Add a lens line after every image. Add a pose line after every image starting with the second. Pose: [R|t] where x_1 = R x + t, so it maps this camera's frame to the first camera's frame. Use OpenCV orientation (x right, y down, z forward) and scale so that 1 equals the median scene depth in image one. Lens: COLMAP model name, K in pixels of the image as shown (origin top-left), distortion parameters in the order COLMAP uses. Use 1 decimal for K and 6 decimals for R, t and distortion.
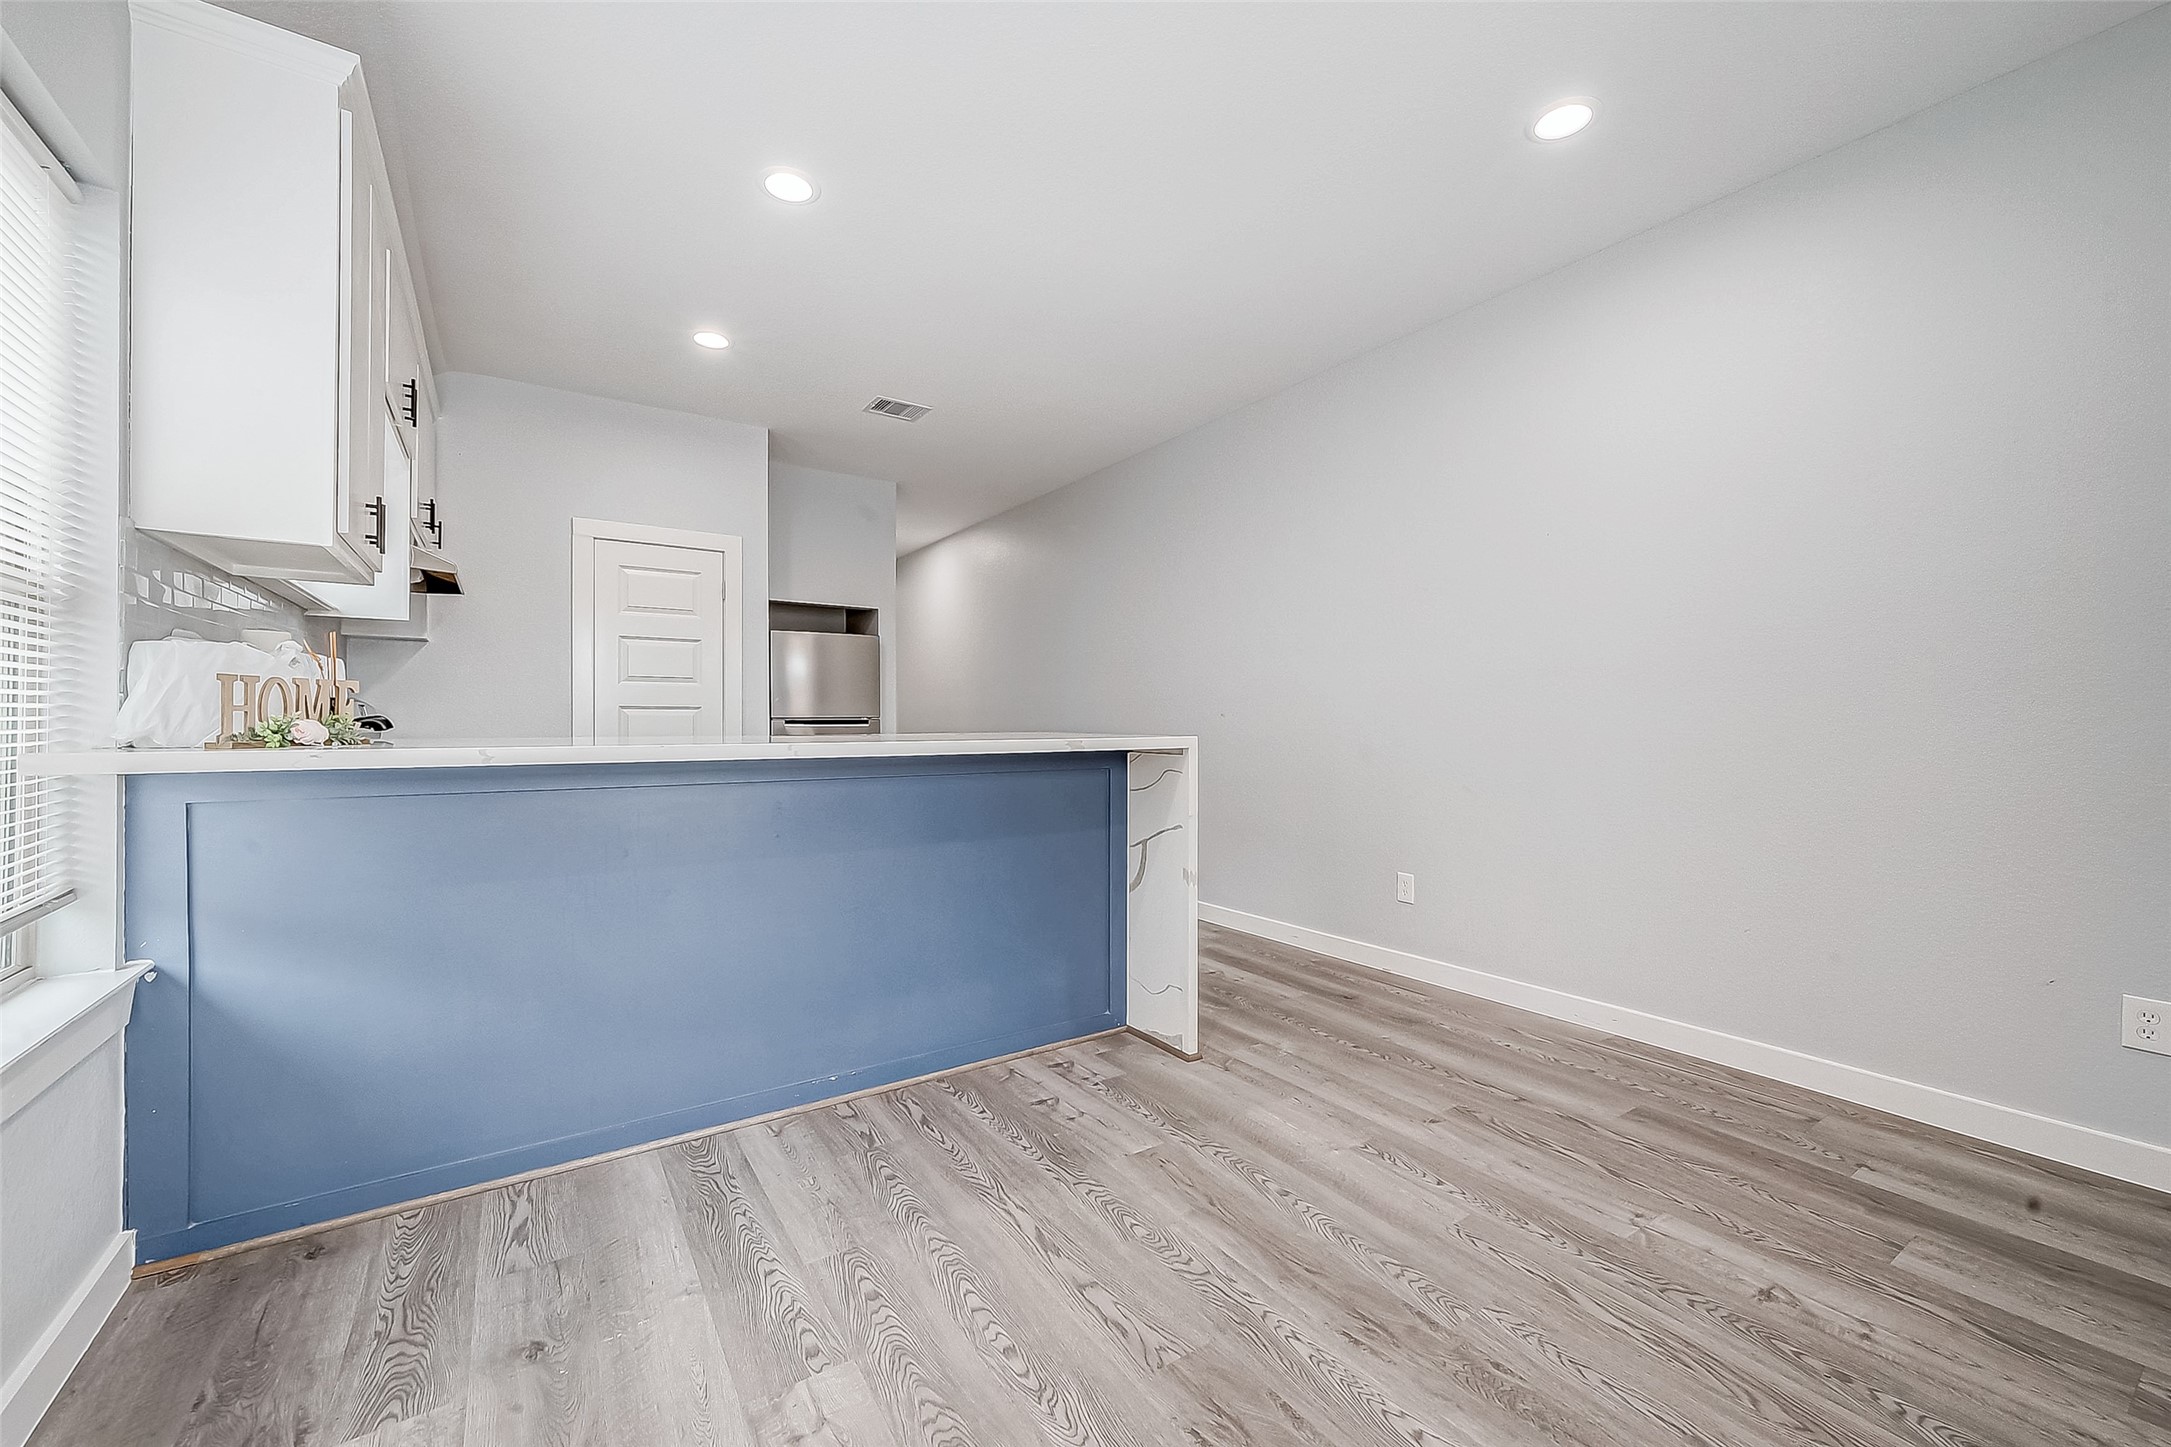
lens RADIAL K [[859.6, 0, 1092.7], [0, 859.6, 714.6], [0, 0, 1]] dist [0.000813, 0.000858]
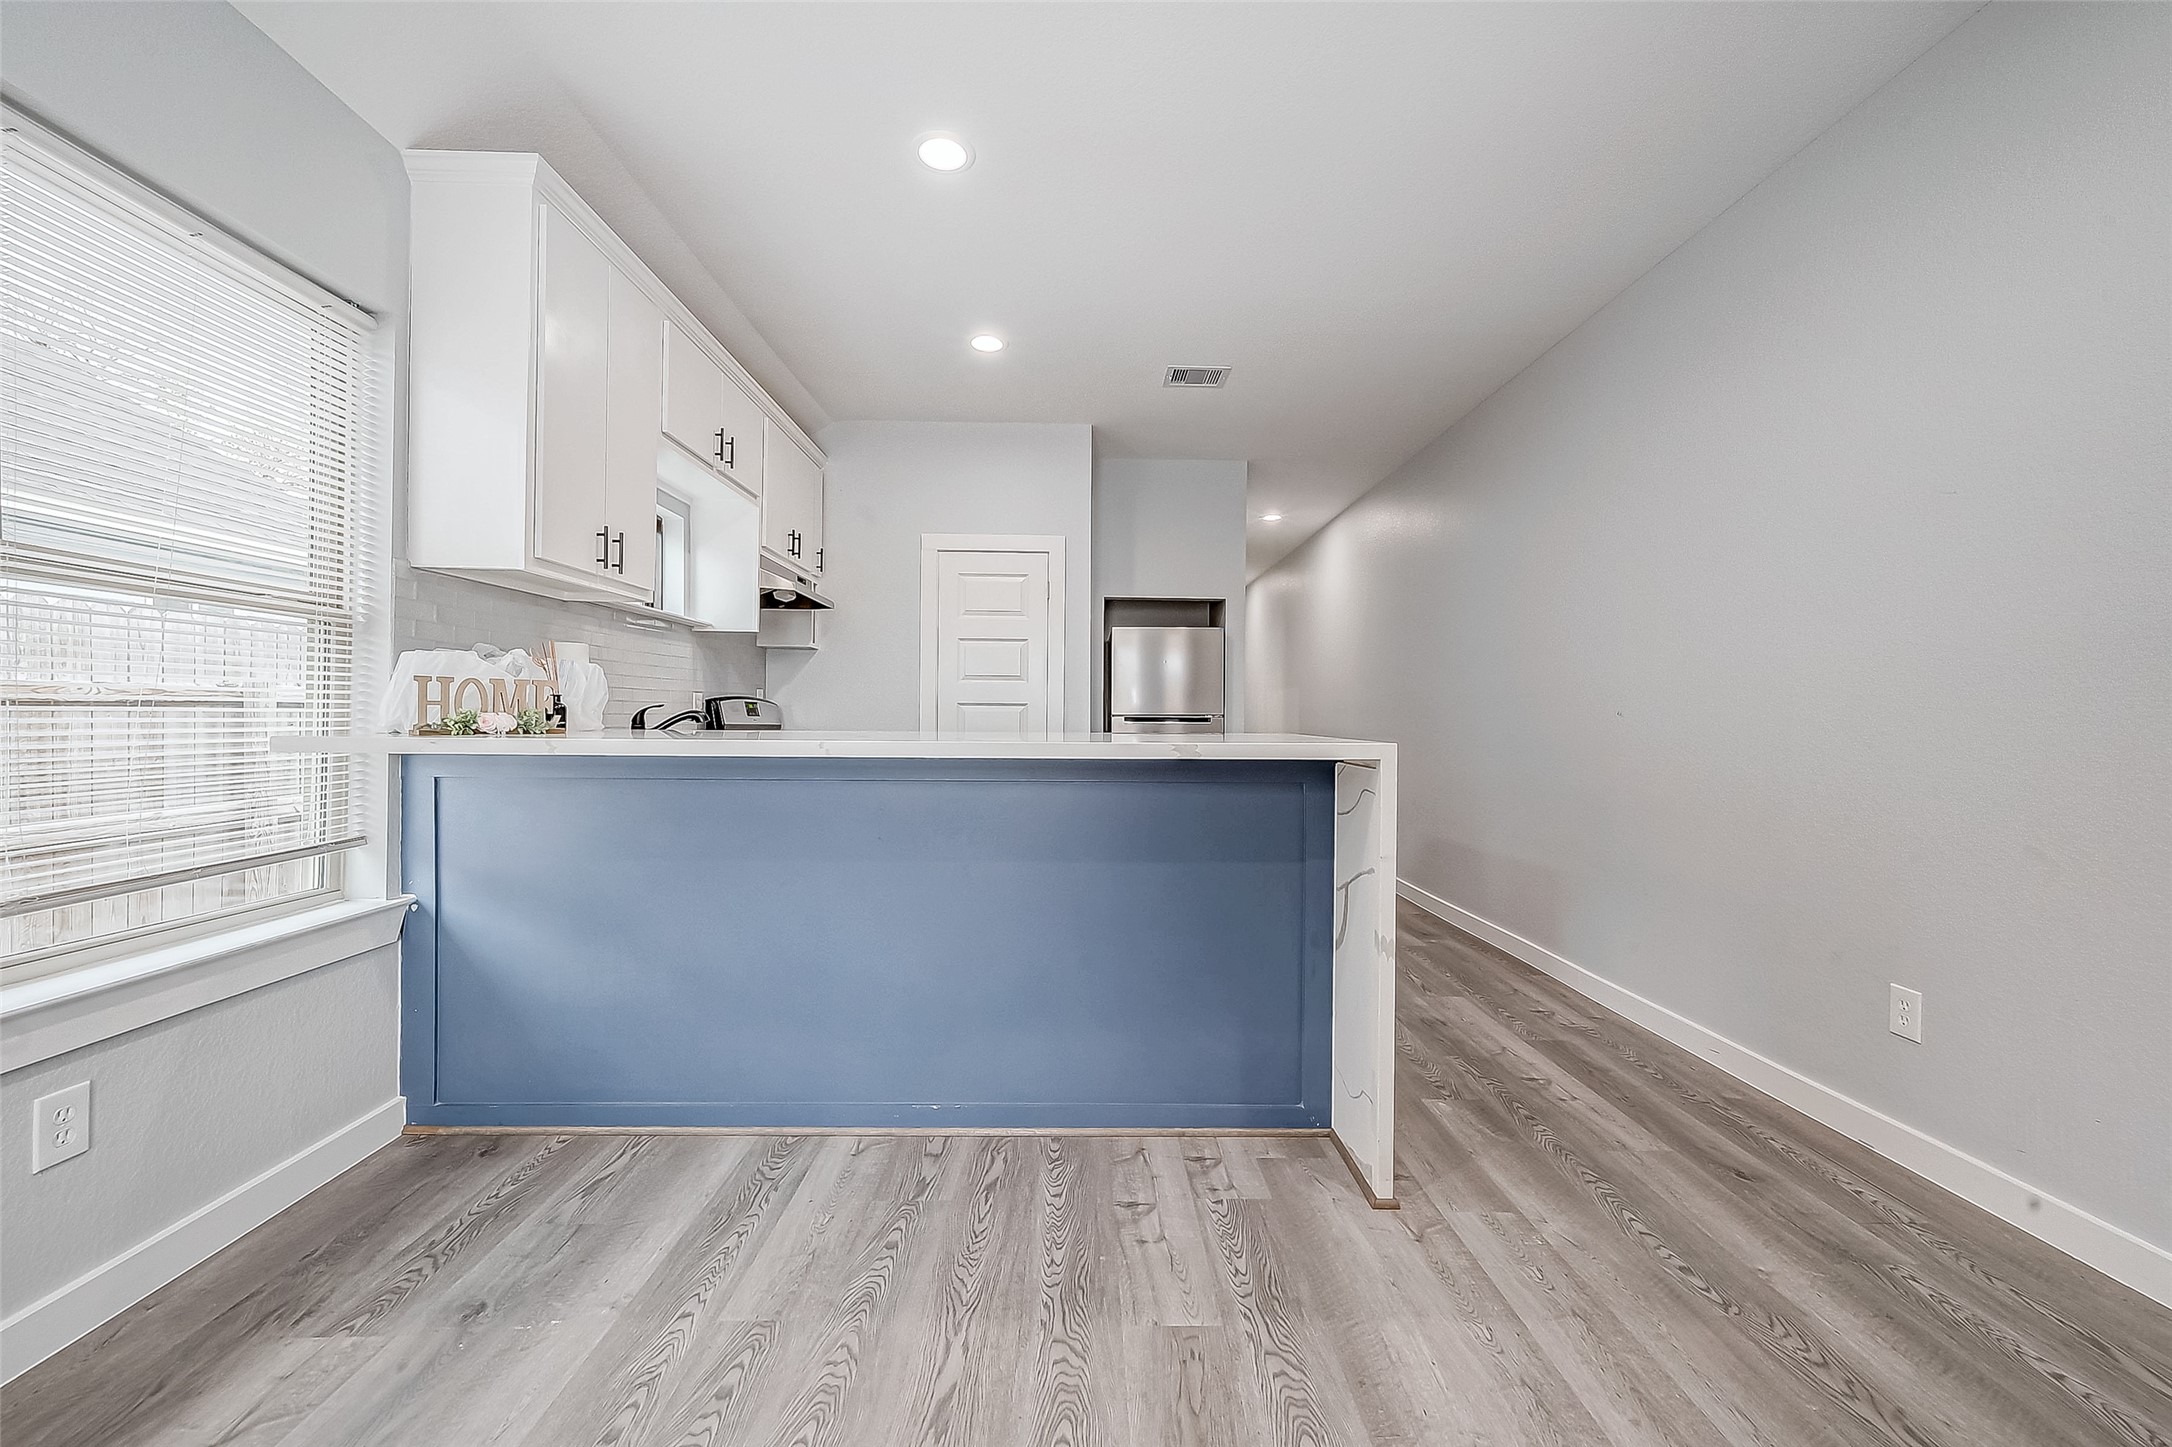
lens RADIAL K [[860.5, 0, 1091.0], [0, 860.5, 718.4], [0, 0, 1]] dist [0.000436, 0.000089]
pose [[0.836159, 0.006261, -0.548452, 0.403572], [-0.003434, 0.999975, 0.006179, 0.003383], [0.548477, -0.003284, 0.836159, 0.390599]]
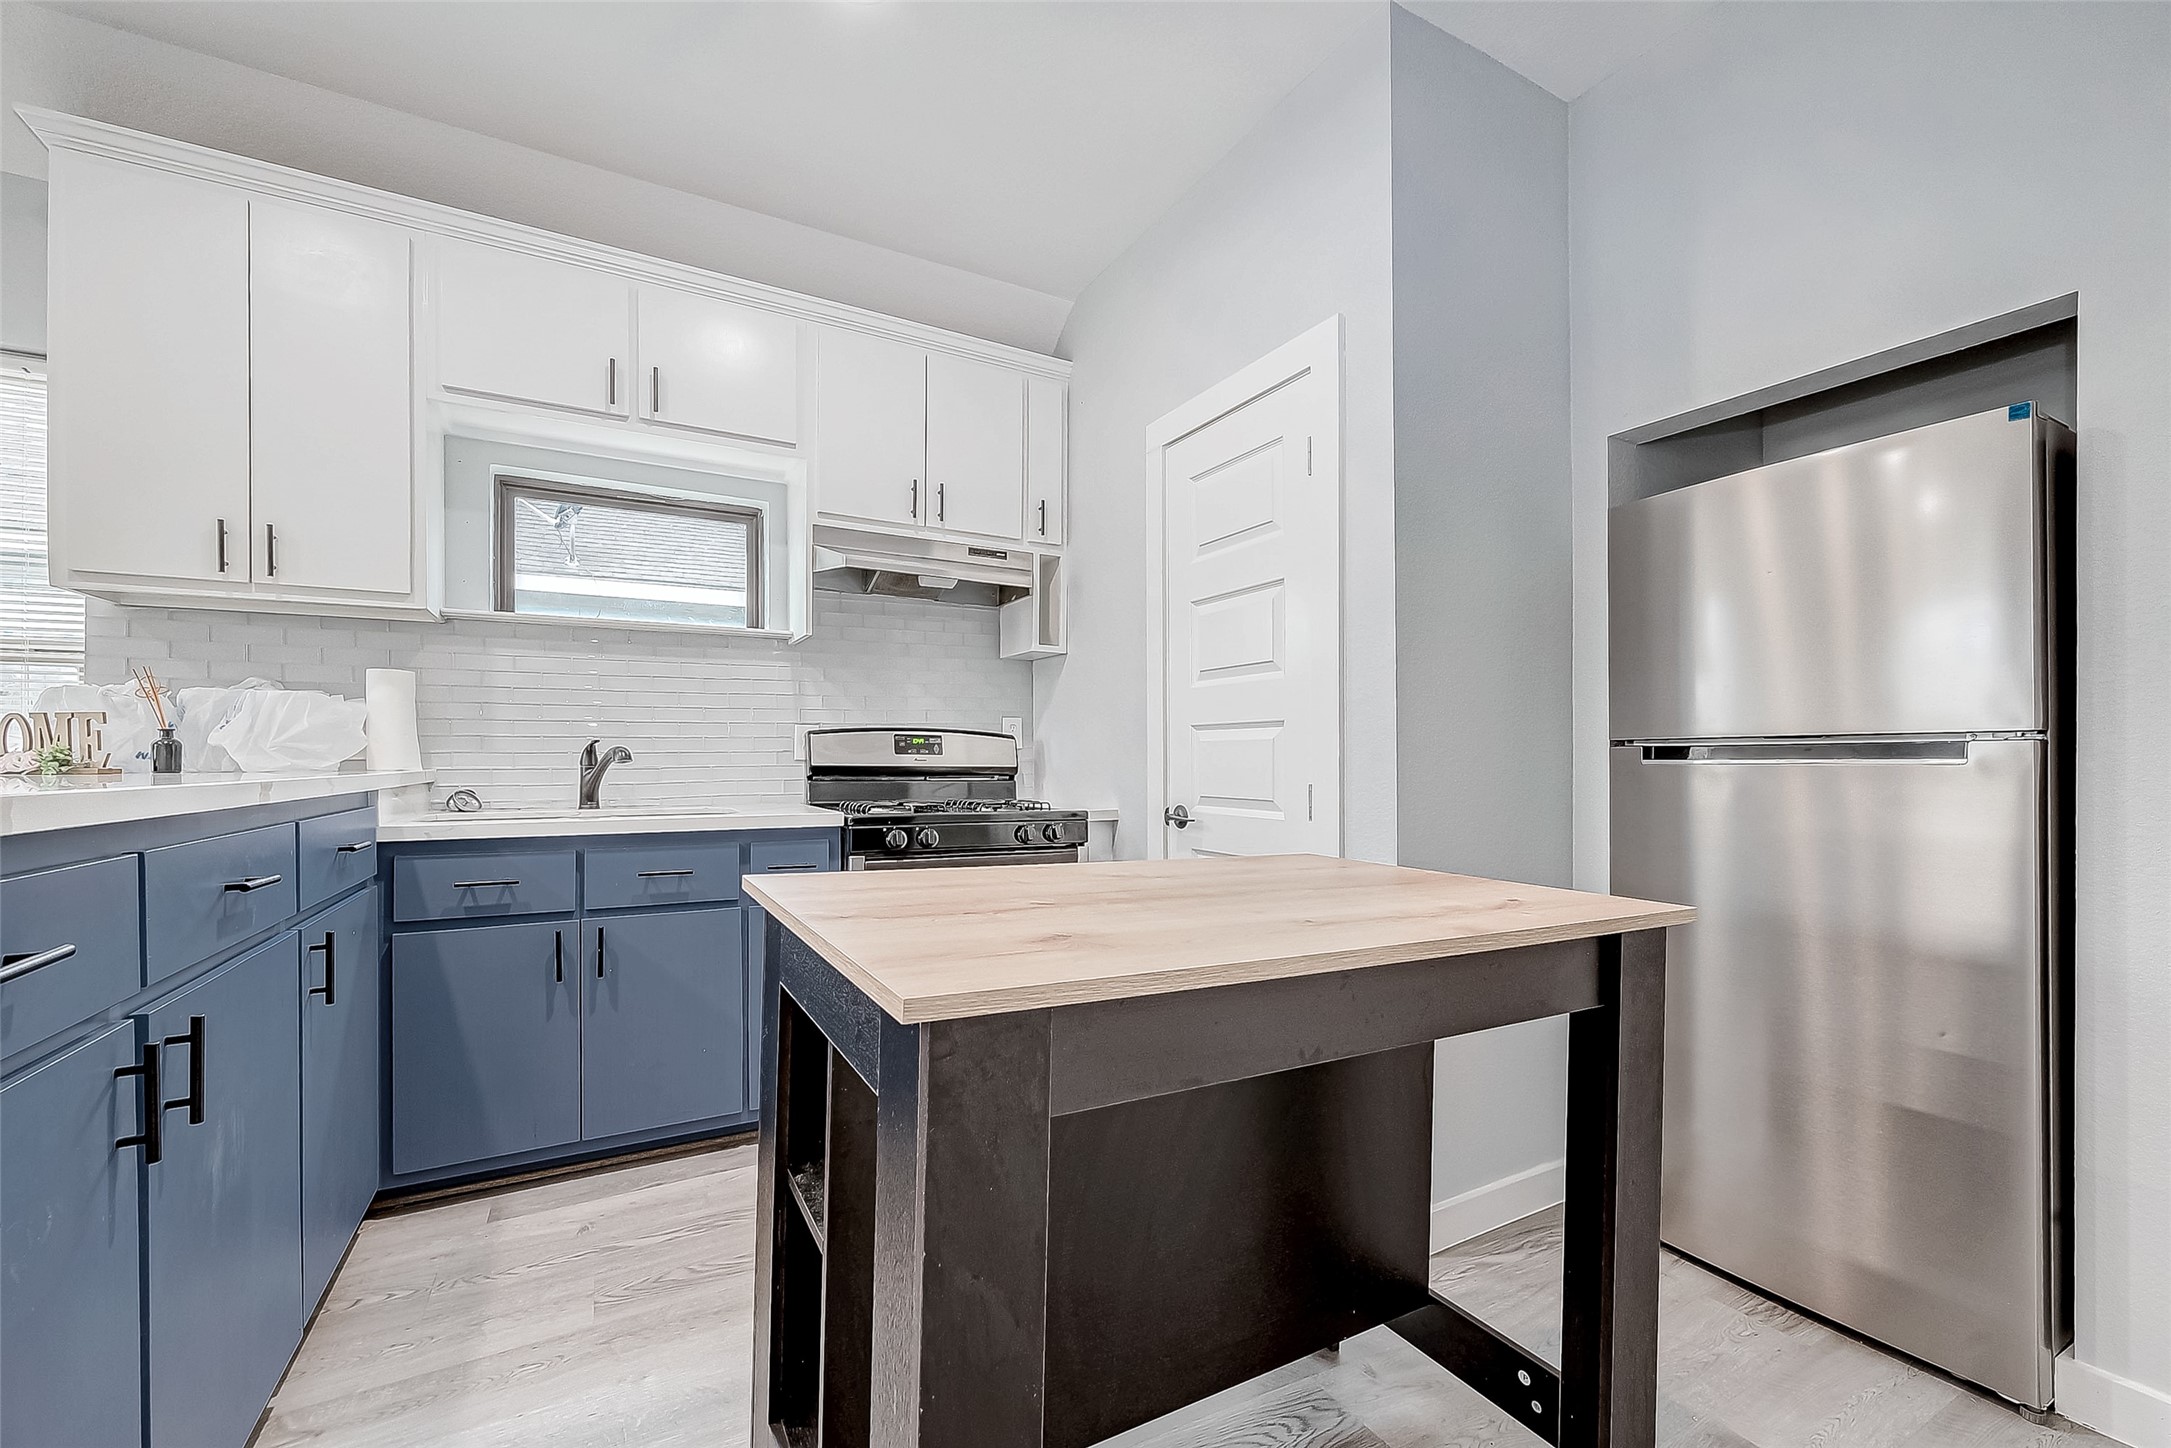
lens RADIAL K [[766.7, 0, 1077.9], [0, 766.7, 752.3], [0, 0, 1]] dist [-0.000509, -0.000037]
pose [[-0.154648, -0.006388, -0.987949, -0.137286], [0.004901, 0.999962, -0.007233, 0.020182], [0.987958, -0.005960, -0.154610, 2.170976]]
